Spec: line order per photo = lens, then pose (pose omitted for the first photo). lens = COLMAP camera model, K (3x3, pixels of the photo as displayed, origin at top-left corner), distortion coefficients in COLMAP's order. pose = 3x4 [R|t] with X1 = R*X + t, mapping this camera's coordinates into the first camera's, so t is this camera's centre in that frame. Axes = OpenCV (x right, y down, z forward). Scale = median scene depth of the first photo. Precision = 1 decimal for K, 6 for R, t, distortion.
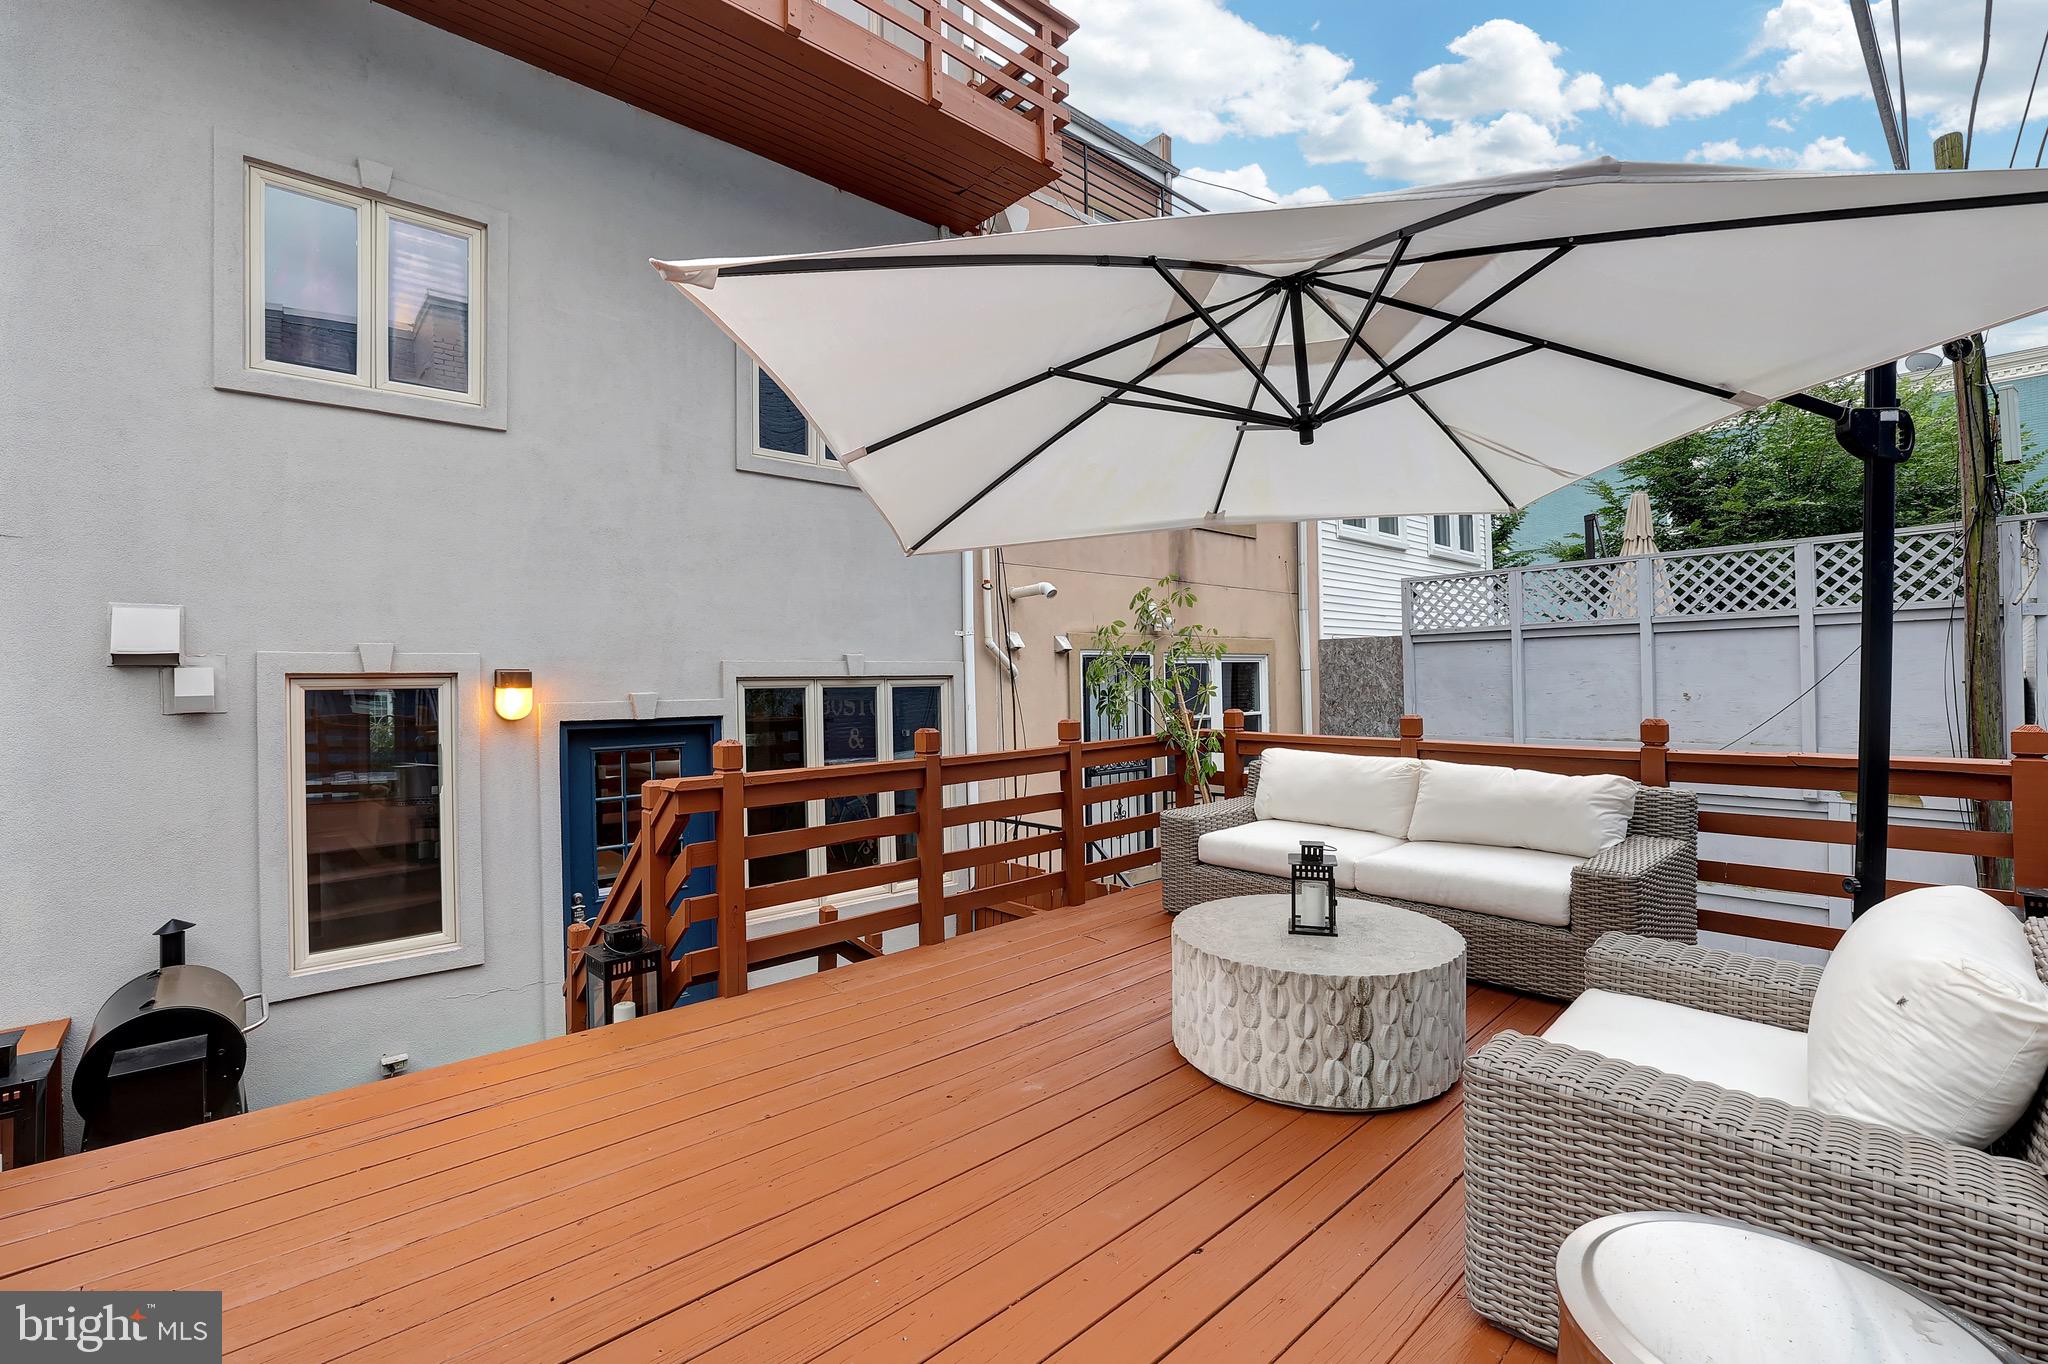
lens RADIAL K [[882.8, 0, 1021.4], [0, 882.8, 674.4], [0, 0, 1]] dist [-0.034674, 0.003136]
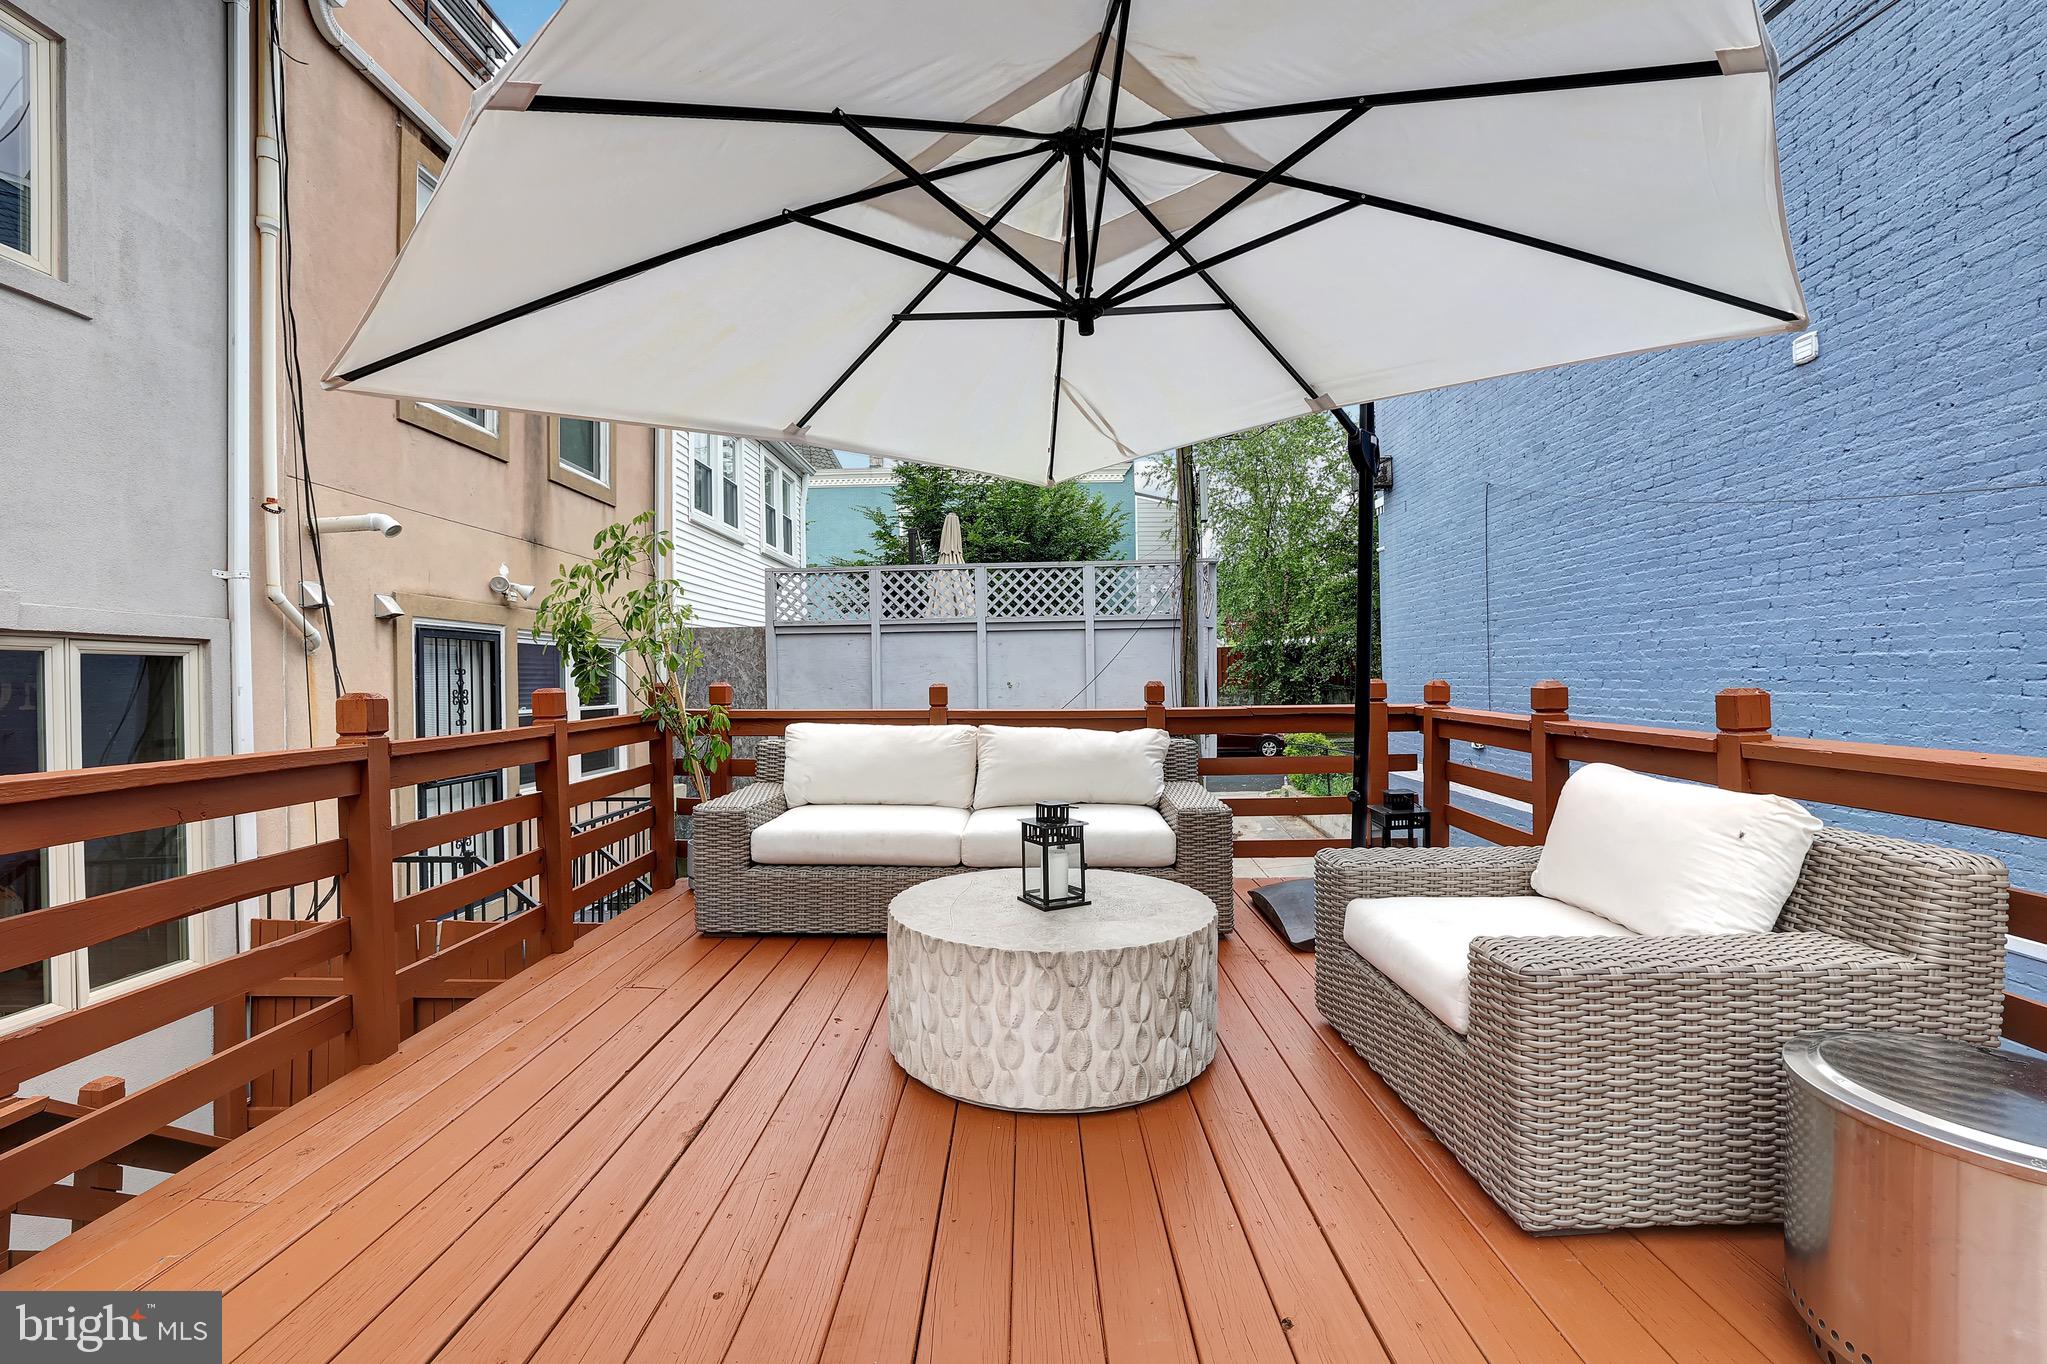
lens RADIAL K [[882.4, 0, 1015.6], [0, 882.4, 676.6], [0, 0, 1]] dist [-0.034674, 0.003136]
pose [[0.687254, 0.012545, 0.726309, -0.128560], [-0.006185, 0.999916, -0.011418, 0.031202], [-0.726391, 0.003355, 0.687274, 0.170391]]
